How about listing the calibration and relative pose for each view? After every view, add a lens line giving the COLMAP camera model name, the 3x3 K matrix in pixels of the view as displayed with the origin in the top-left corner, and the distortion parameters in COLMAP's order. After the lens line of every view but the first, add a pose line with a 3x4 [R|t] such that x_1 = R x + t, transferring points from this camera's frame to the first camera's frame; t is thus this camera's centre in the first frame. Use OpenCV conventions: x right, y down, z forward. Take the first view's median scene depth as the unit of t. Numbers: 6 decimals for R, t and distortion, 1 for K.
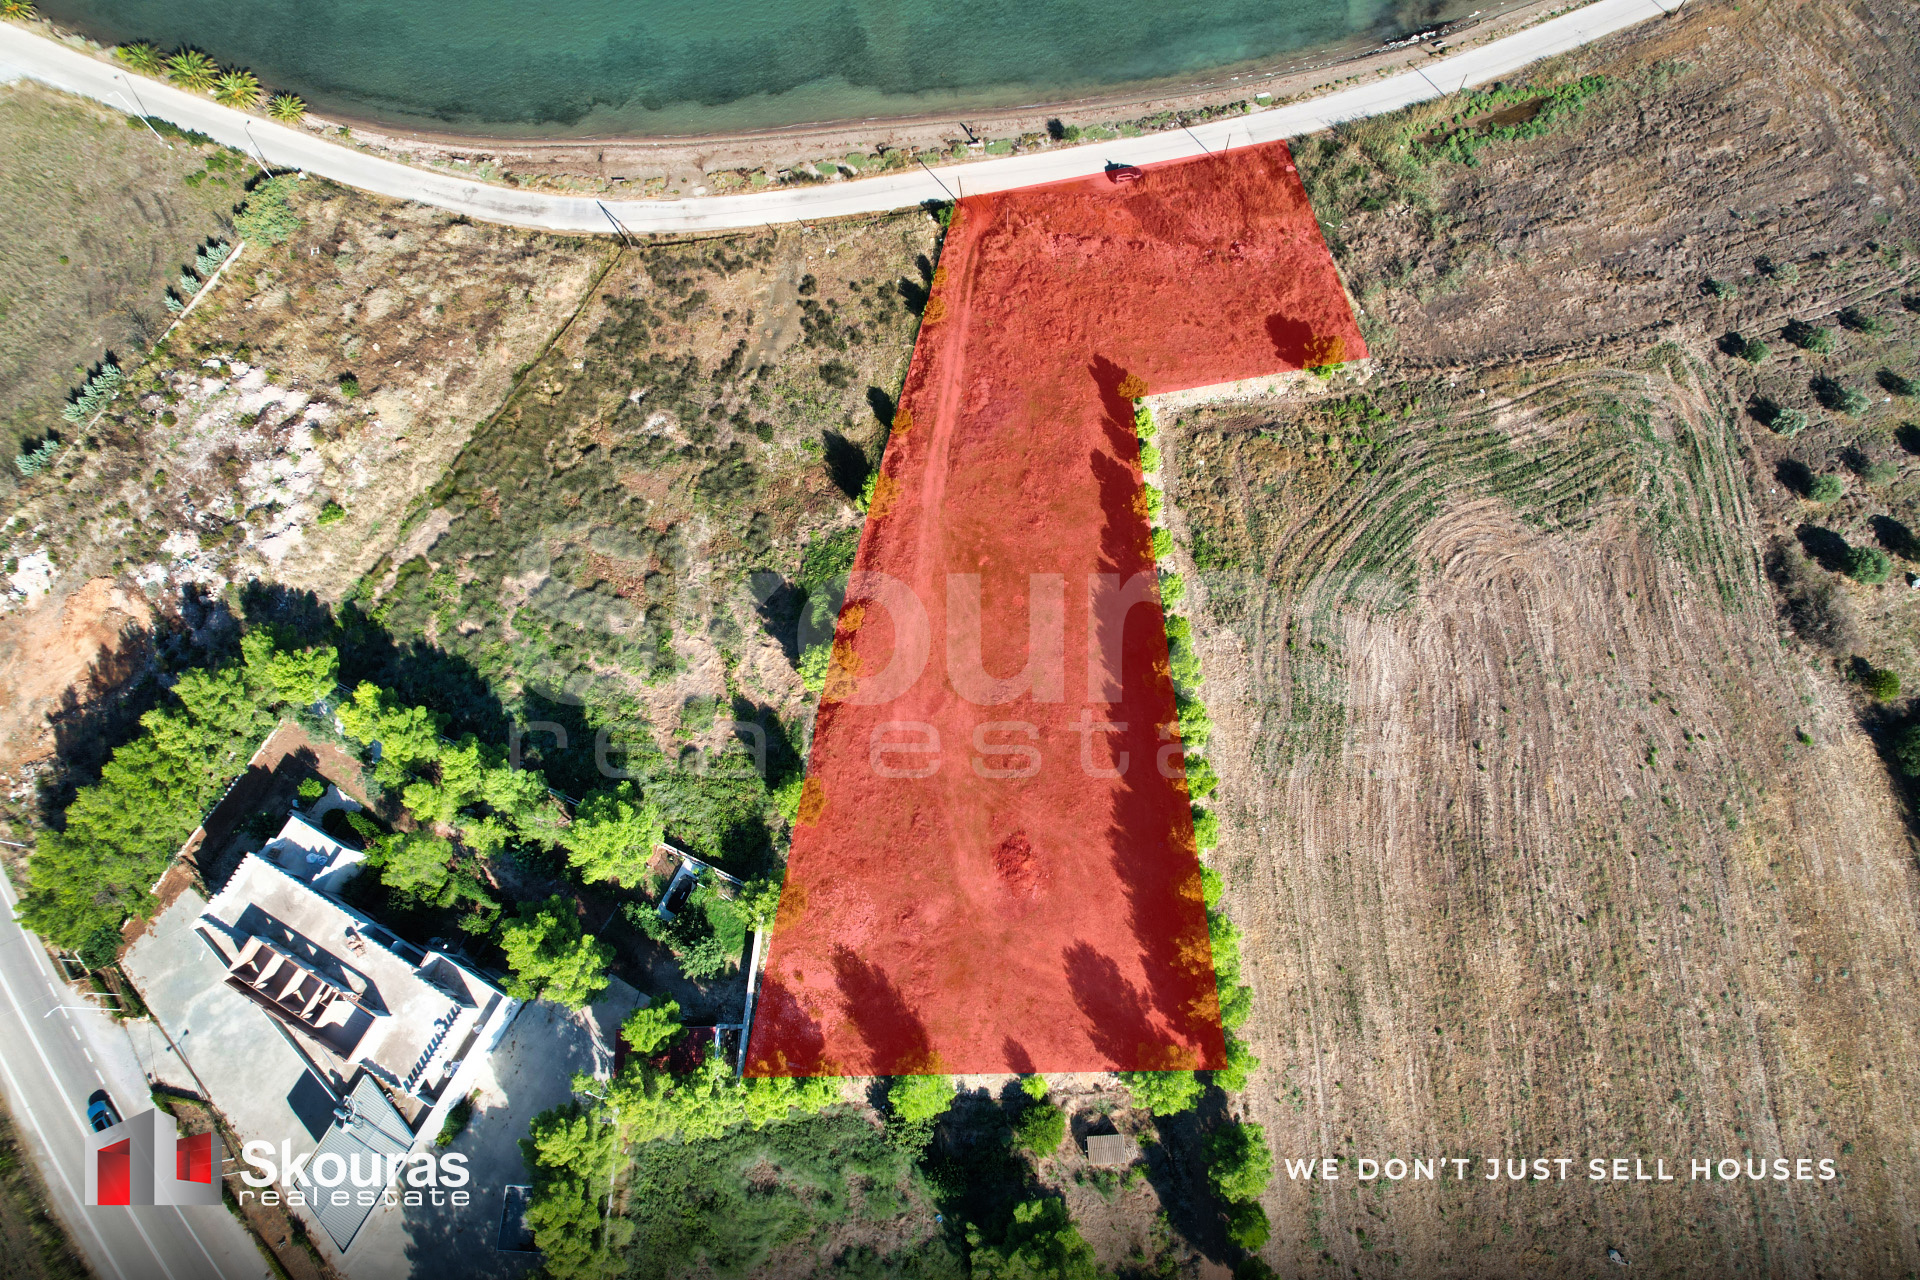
lens RADIAL K [[1199.7, 0, 960.4], [0, 1199.7, 685.6], [0, 0, 1]] dist [-0.122387, 0.102390]
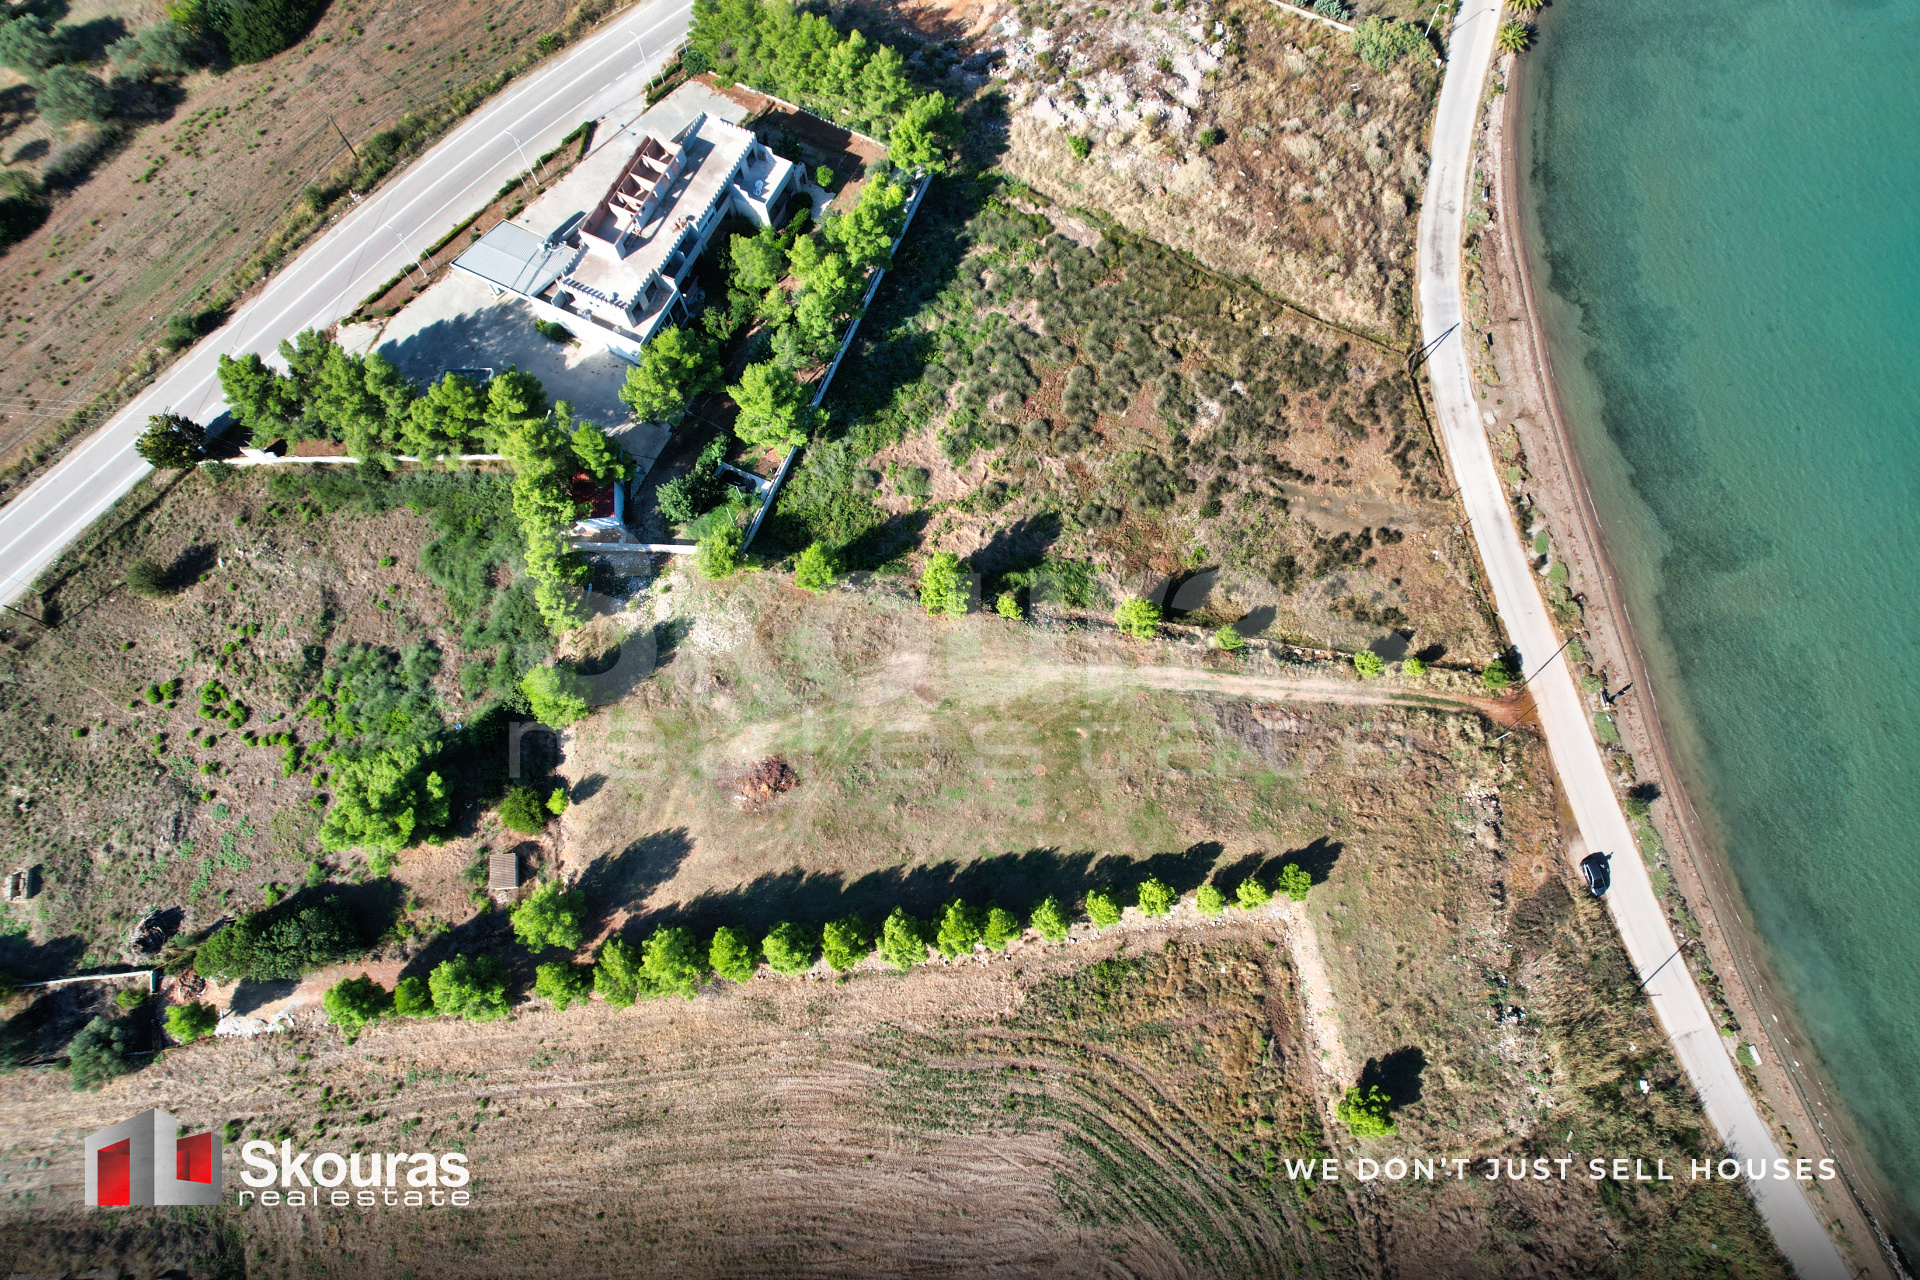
lens RADIAL K [[1199.7, 0, 960.4], [0, 1199.7, 685.6], [0, 0, 1]] dist [-0.122387, 0.102390]
pose [[0.045469, 0.959774, -0.277069, 0.239353], [-0.953127, 0.124734, 0.275665, -0.275467], [0.299136, 0.251547, 0.920457, 0.081956]]
